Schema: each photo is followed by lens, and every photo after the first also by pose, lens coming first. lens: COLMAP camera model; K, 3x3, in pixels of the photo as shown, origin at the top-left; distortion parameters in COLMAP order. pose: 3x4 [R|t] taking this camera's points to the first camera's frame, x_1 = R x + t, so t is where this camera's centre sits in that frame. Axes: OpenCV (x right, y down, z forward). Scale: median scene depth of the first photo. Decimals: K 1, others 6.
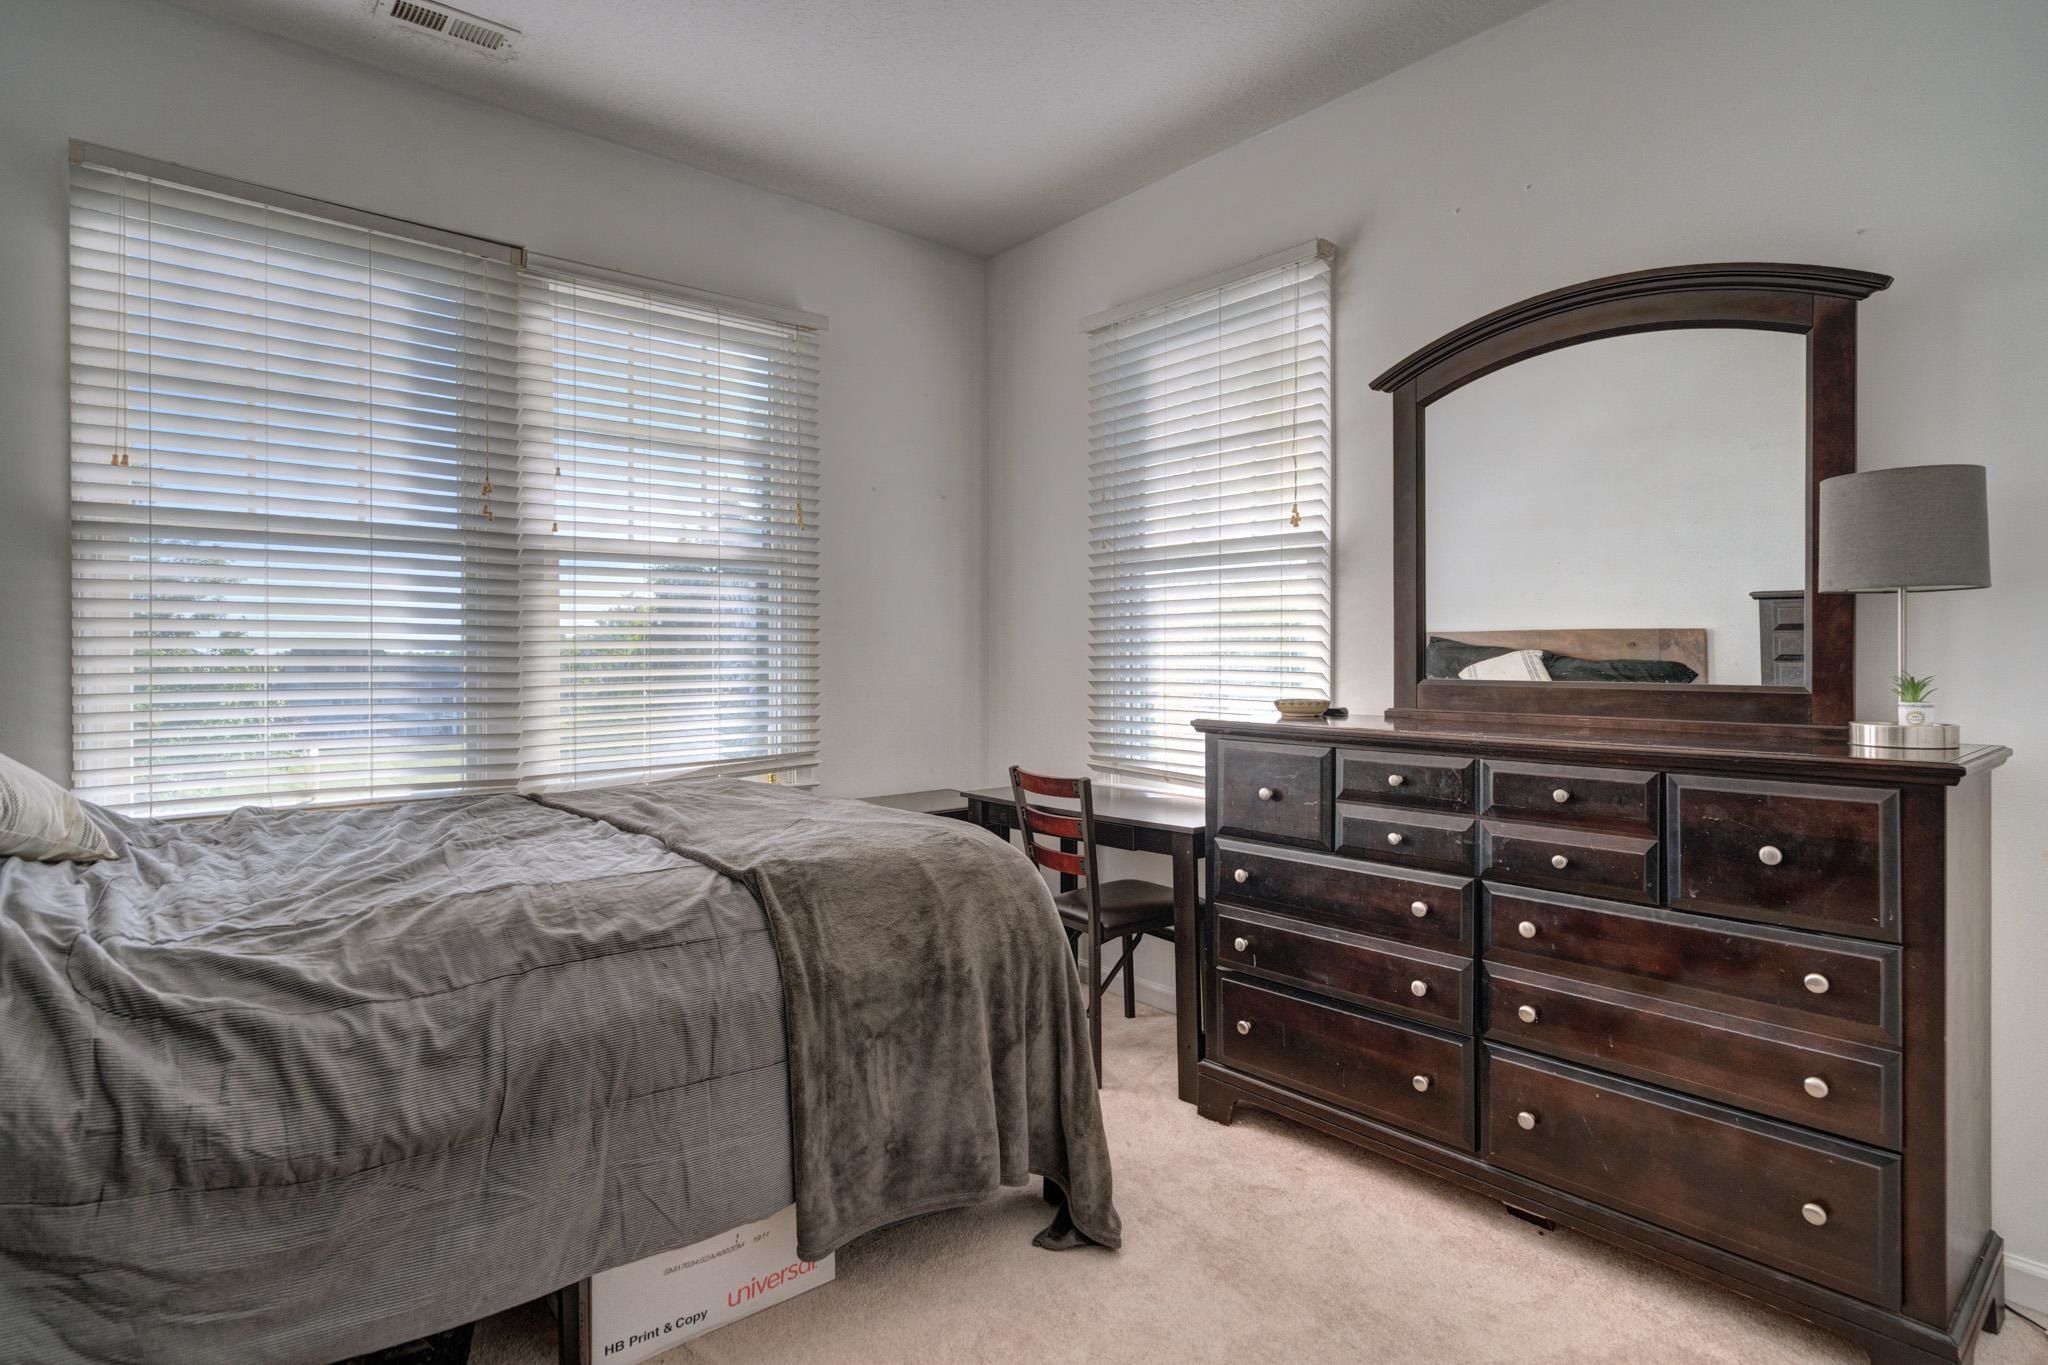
lens RADIAL K [[1071.9, 0, 1013.5], [0, 1071.9, 660.9], [0, 0, 1]] dist [-0.001667, 0.006605]
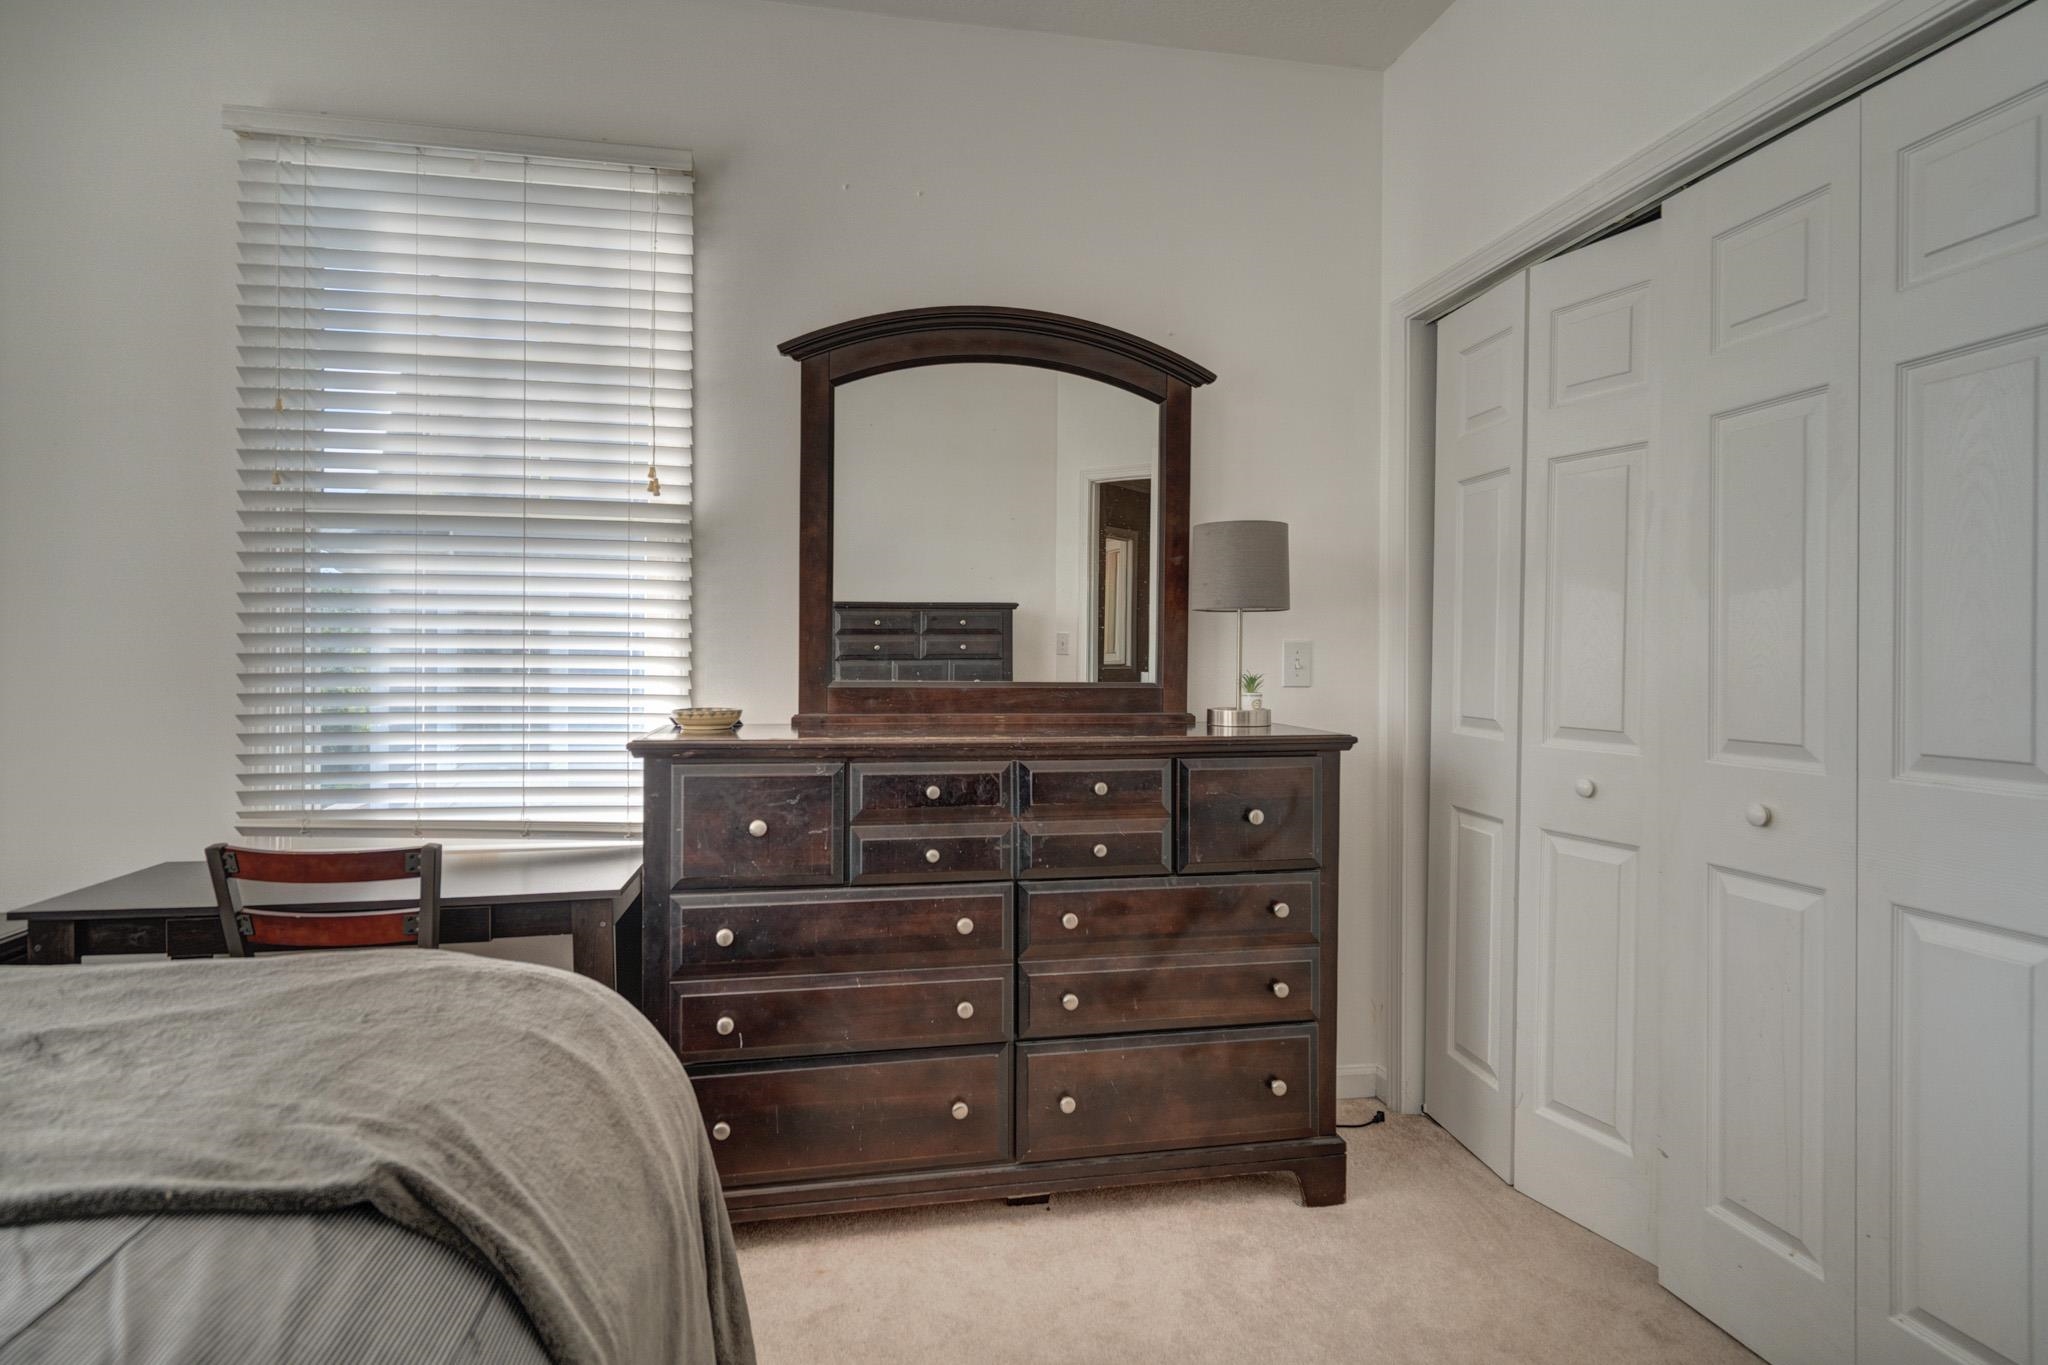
lens RADIAL K [[1071.9, 0, 1013.5], [0, 1071.9, 660.9], [0, 0, 1]] dist [-0.001667, 0.006605]
pose [[0.487226, -0.000248, 0.873276, -0.390874], [-0.001798, 0.999998, 0.001287, -0.002297], [-0.873274, -0.002197, 0.487224, 0.466869]]
